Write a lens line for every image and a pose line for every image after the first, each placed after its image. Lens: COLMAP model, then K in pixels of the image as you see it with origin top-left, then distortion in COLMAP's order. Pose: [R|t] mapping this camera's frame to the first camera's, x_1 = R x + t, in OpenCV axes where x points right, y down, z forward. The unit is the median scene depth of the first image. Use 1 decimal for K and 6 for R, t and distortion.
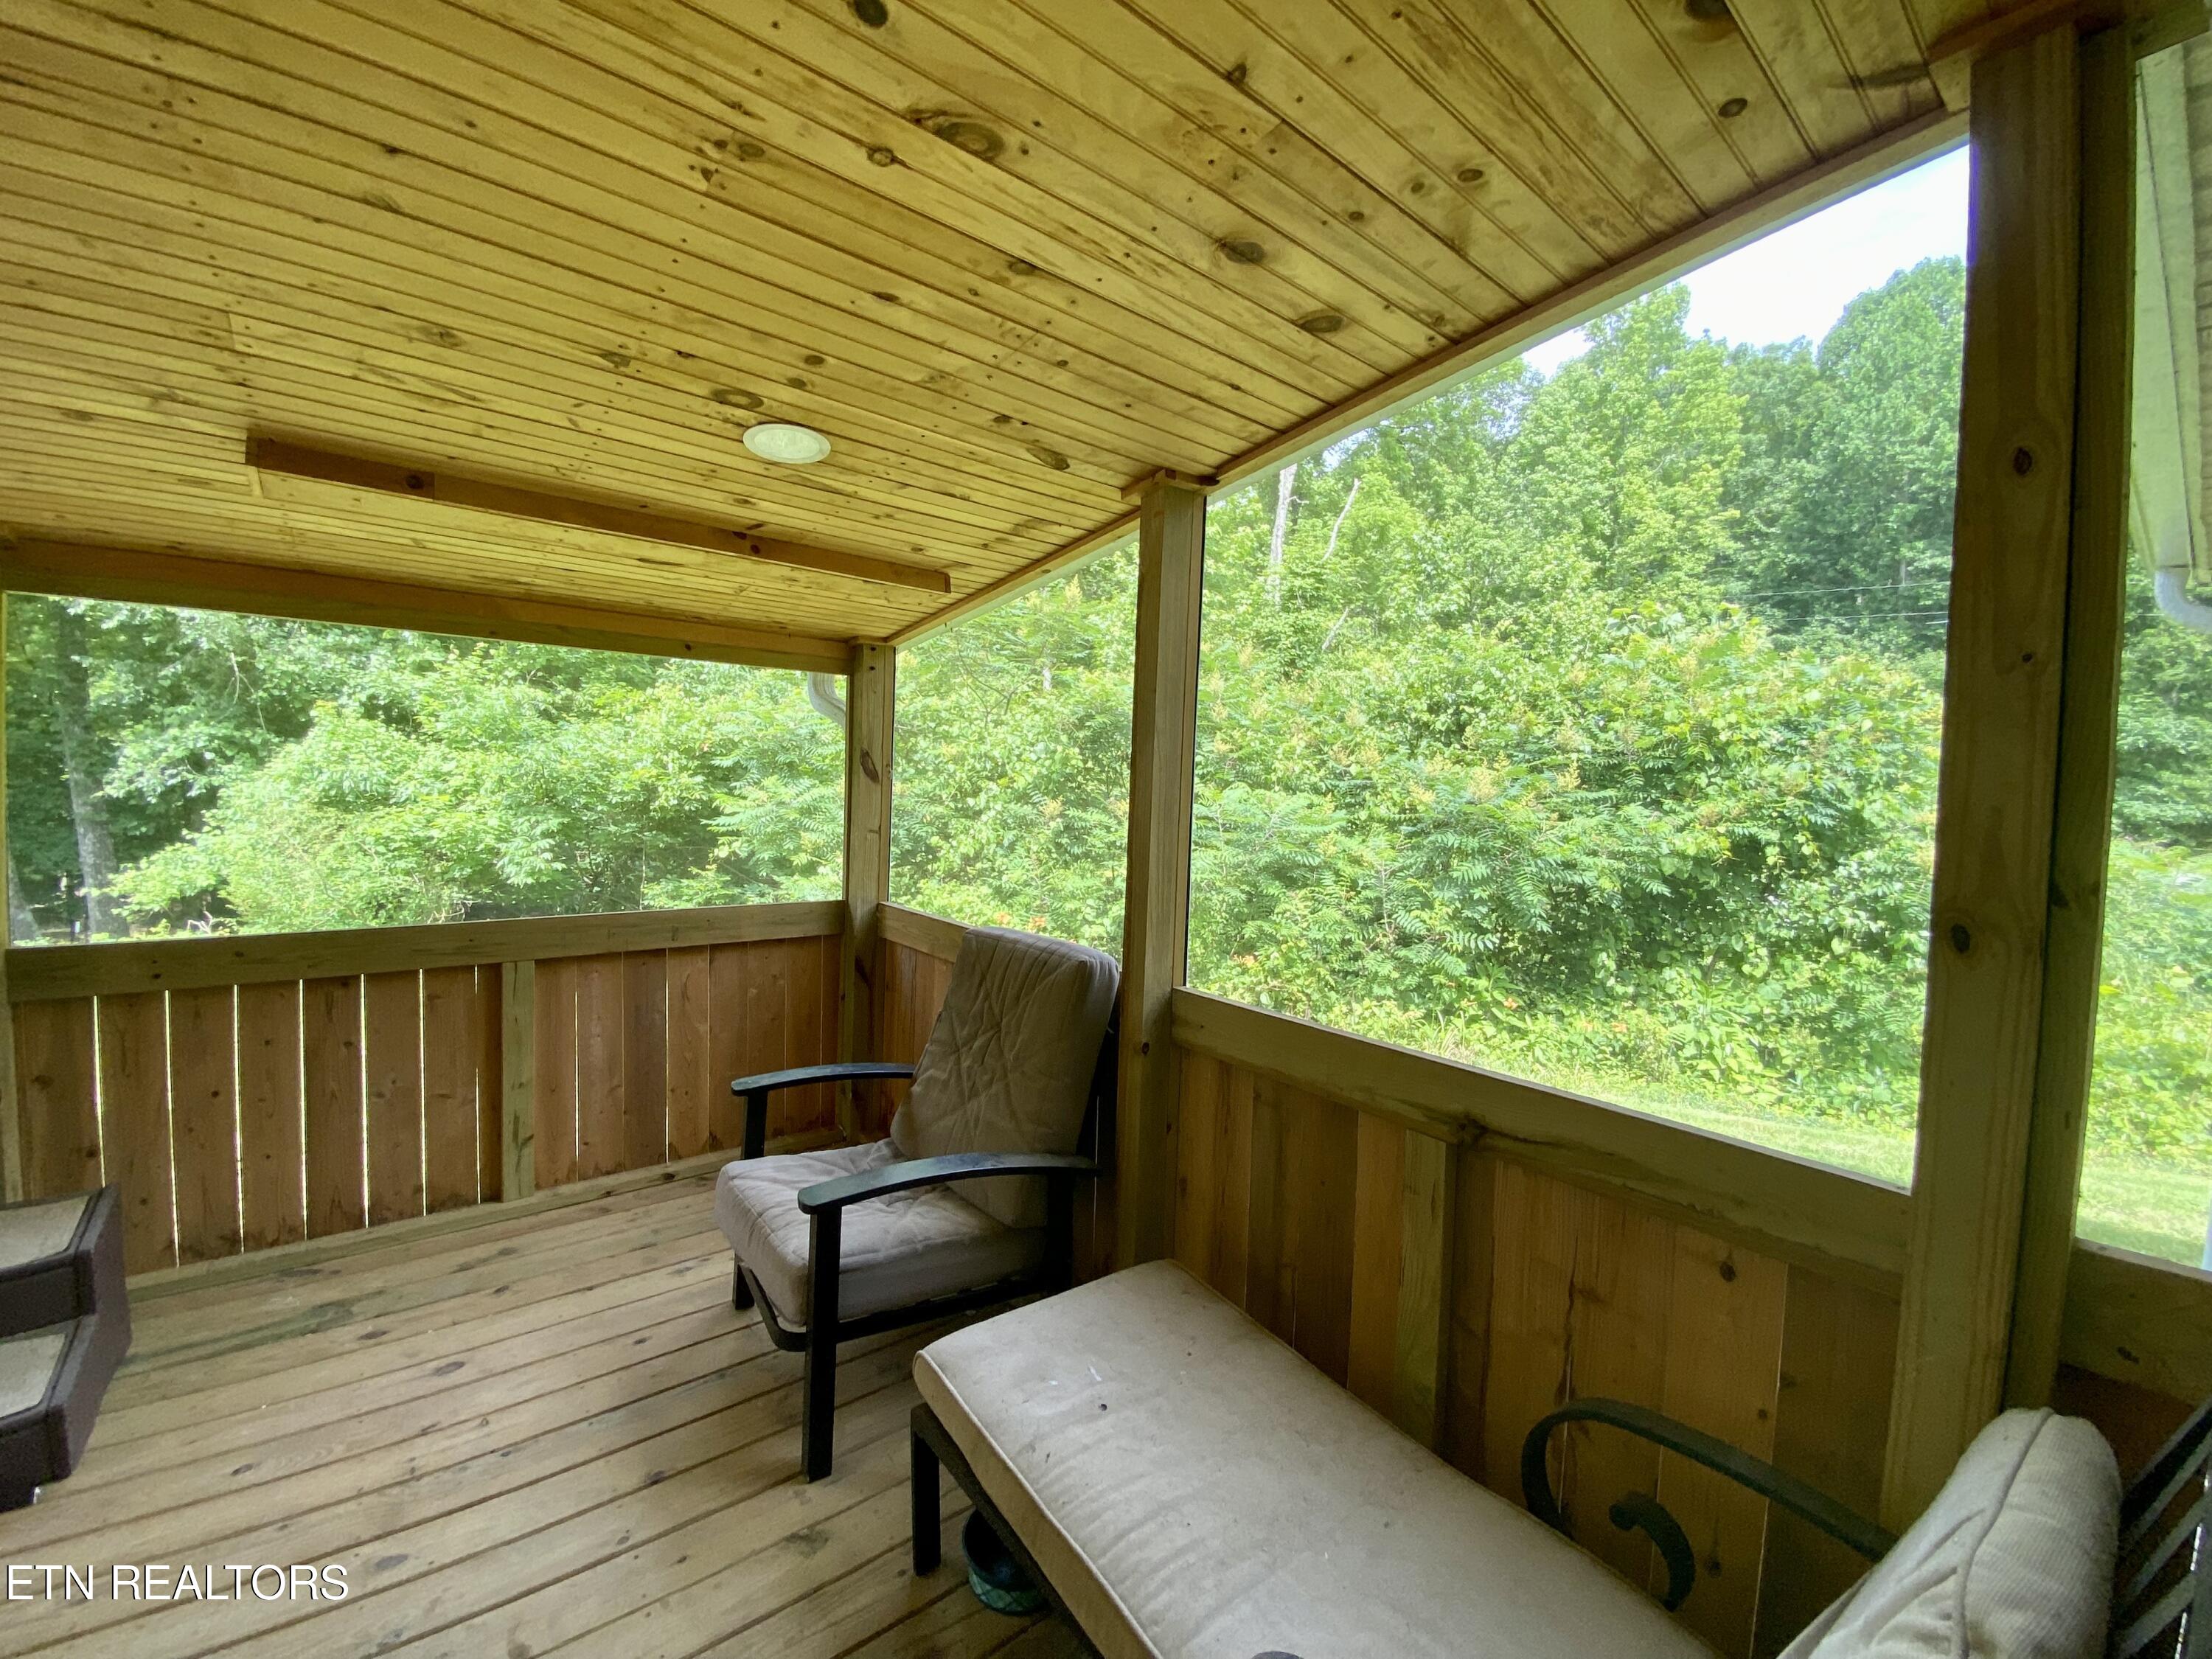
lens RADIAL K [[903.7, 0, 1106.0], [0, 903.7, 829.5], [0, 0, 1]] dist [0.001942, -0.015801]
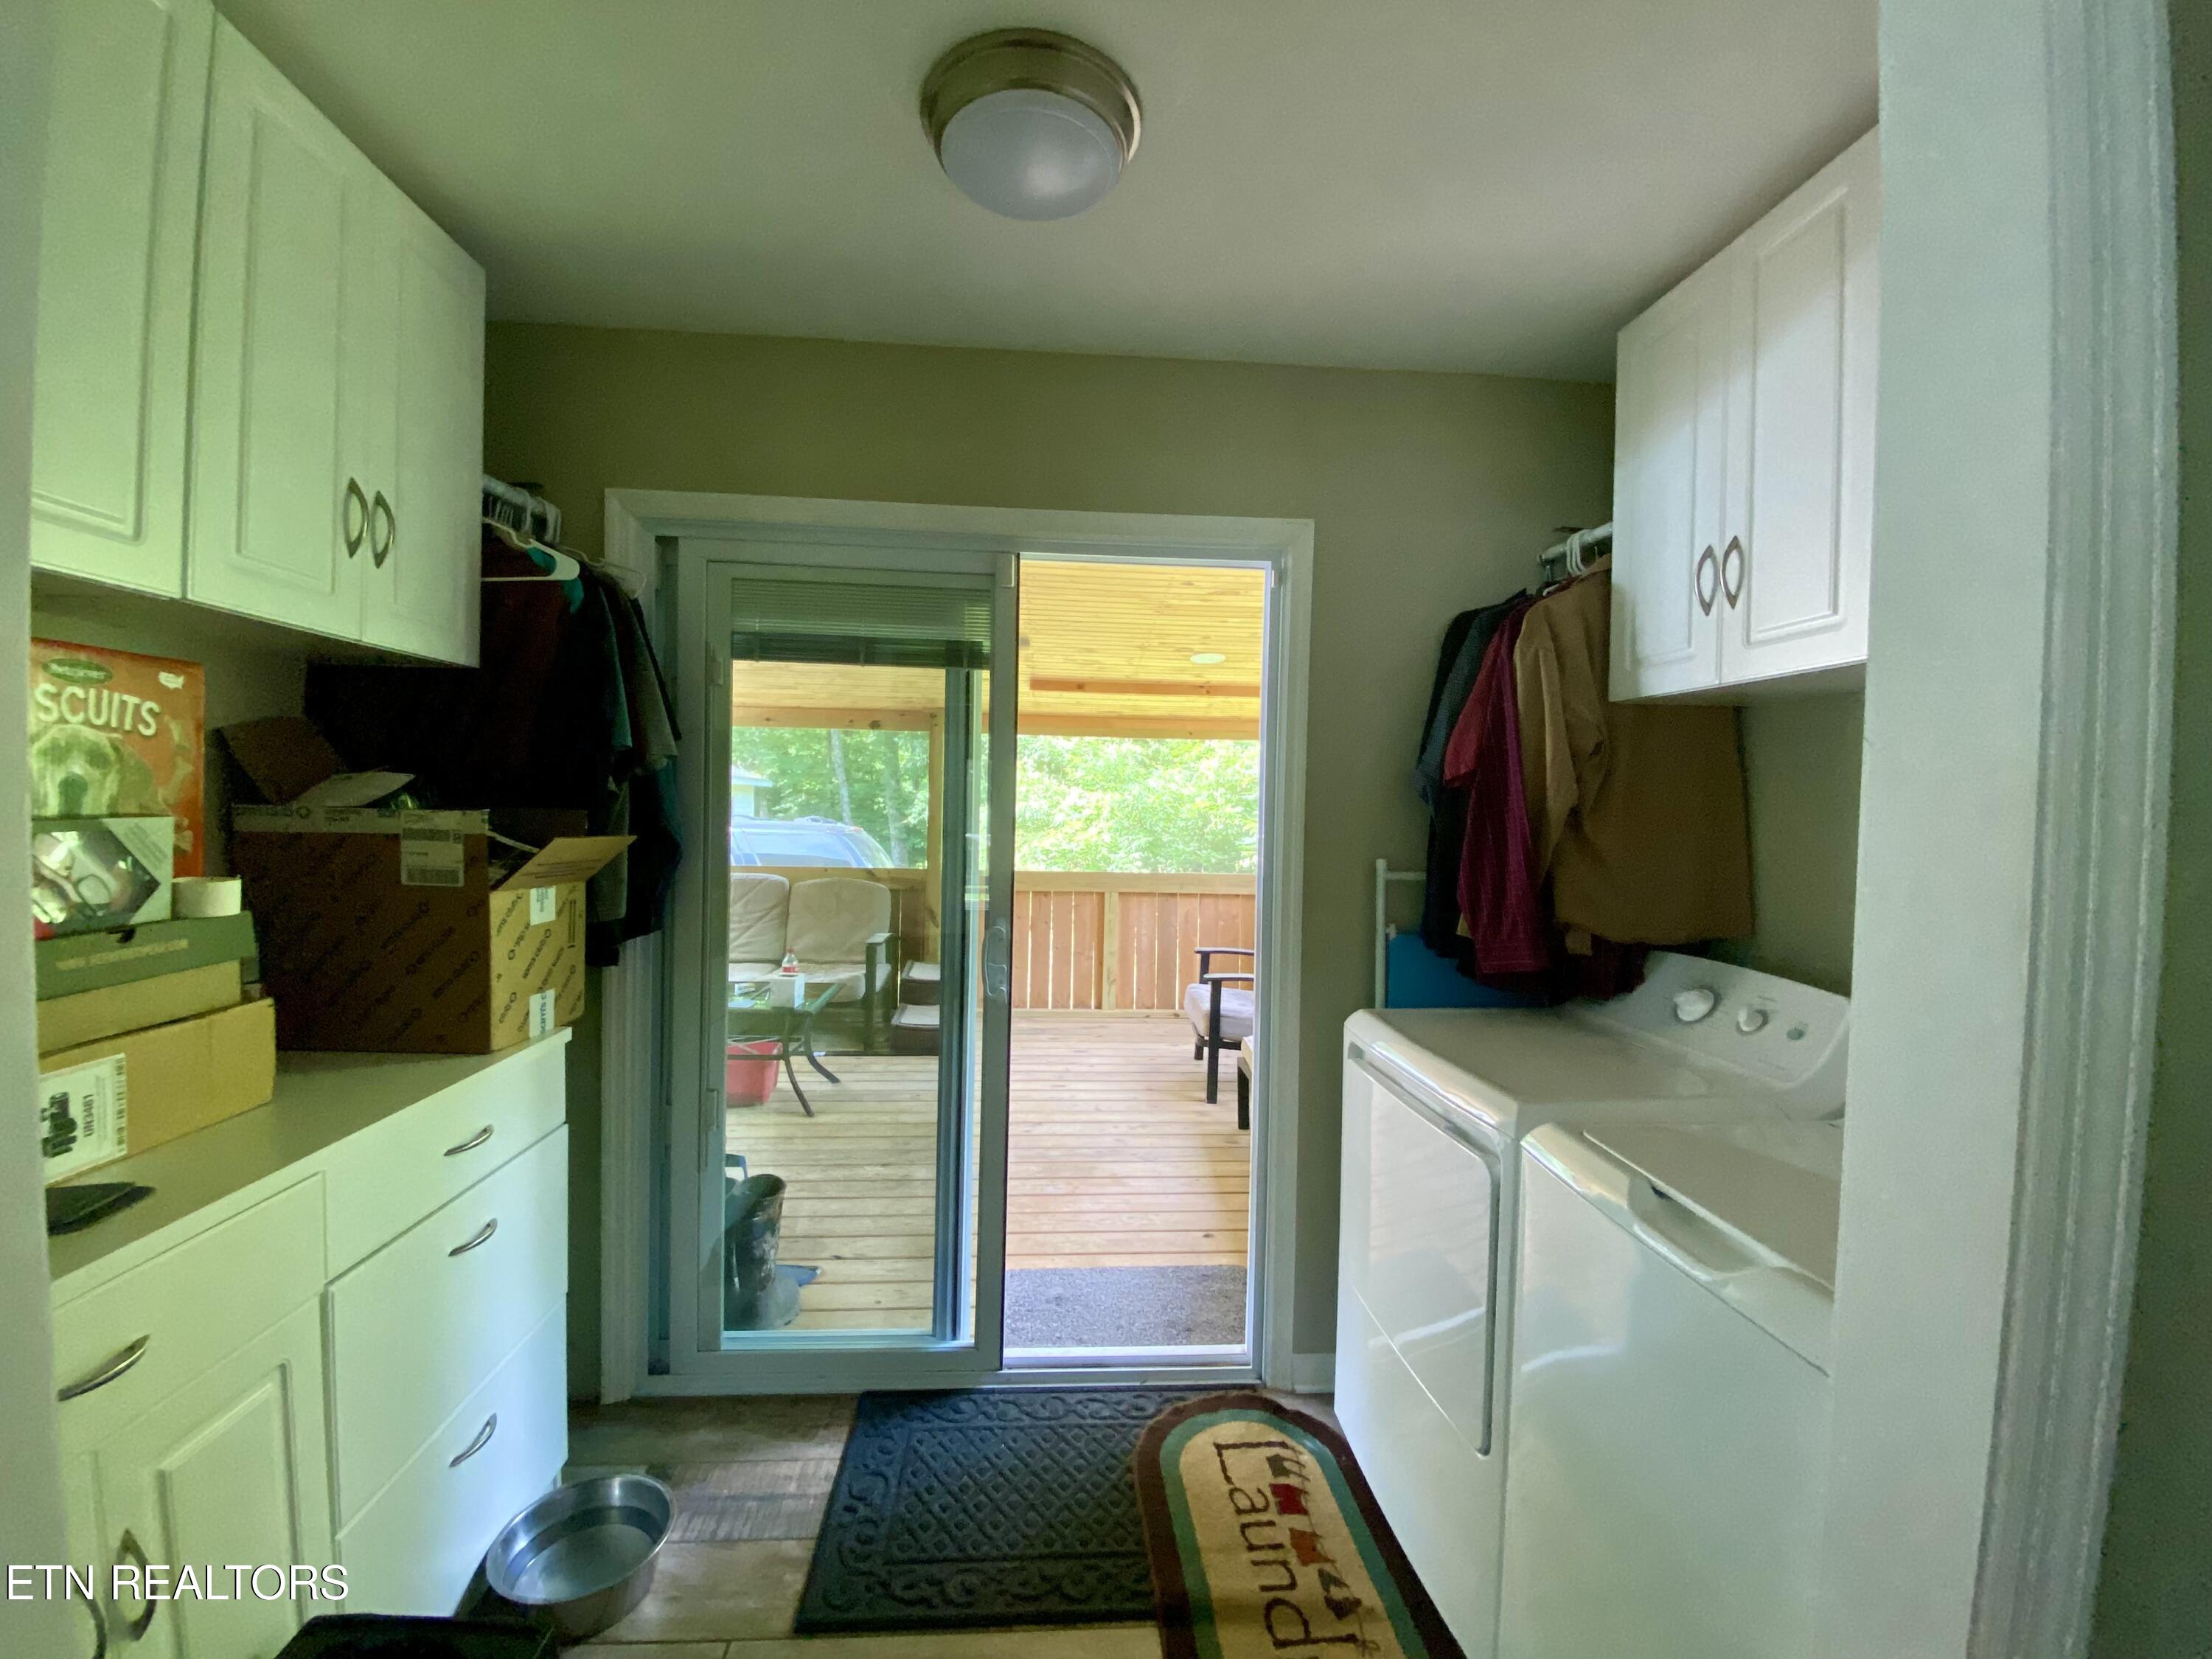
lens RADIAL K [[903.7, 0, 1106.0], [0, 903.7, 829.5], [0, 0, 1]] dist [0.001942, -0.015801]
pose [[0.824489, 0.003082, -0.565870, 0.139678], [-0.023341, 0.999319, -0.028566, 0.016693], [0.565397, 0.036760, 0.824000, -0.197742]]
